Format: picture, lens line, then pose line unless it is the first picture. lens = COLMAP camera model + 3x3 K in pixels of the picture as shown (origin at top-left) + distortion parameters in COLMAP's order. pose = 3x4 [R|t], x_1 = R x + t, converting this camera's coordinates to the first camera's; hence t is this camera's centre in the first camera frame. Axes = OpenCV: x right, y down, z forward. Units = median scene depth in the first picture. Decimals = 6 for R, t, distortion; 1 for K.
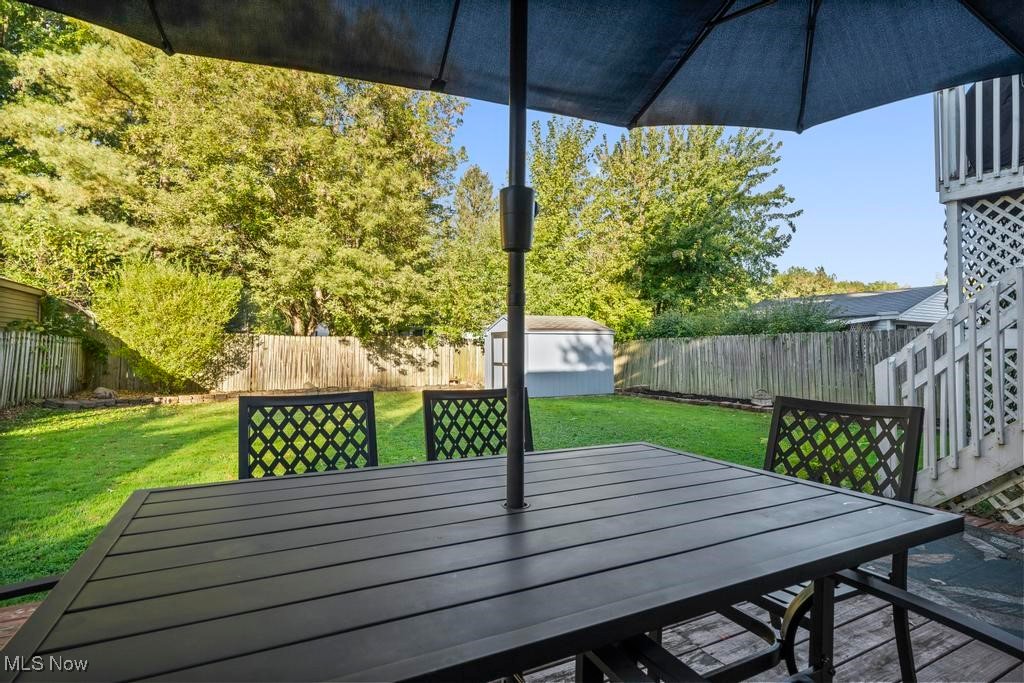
lens RADIAL K [[525.0, 0, 509.2], [0, 525.0, 338.3], [0, 0, 1]] dist [-0.010230, 0.003162]
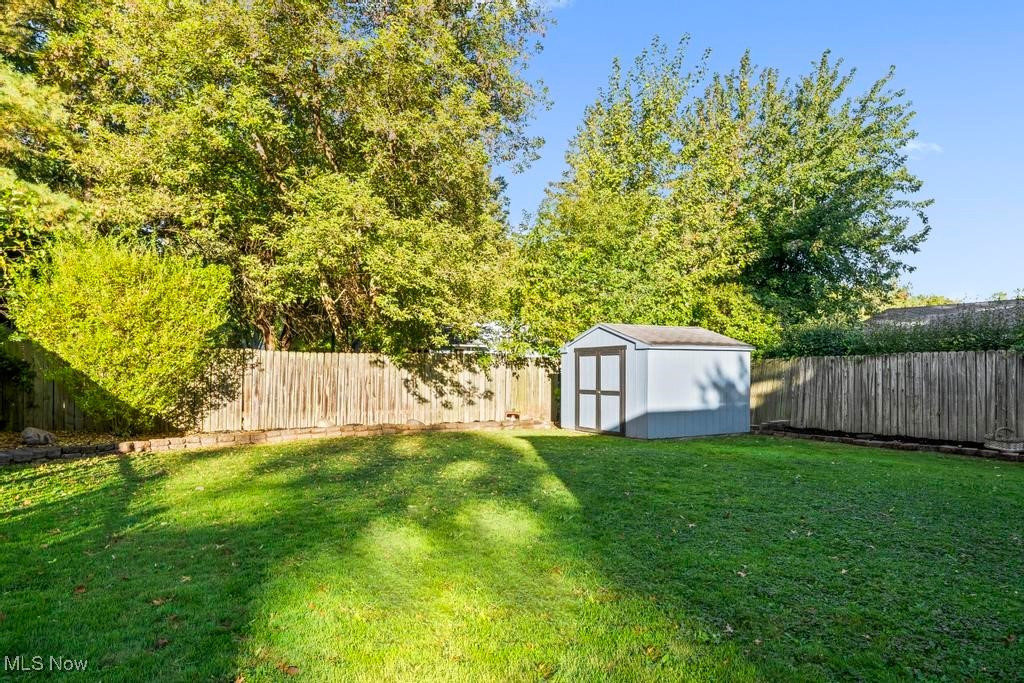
lens RADIAL K [[619.8, 0, 510.2], [0, 619.8, 393.6], [0, 0, 1]] dist [-0.007508, 0.001962]
pose [[0.998886, -0.000411, 0.047193, -0.193137], [-0.002044, 0.998647, 0.051969, 0.007943], [-0.047150, -0.052007, 0.997533, 0.178050]]
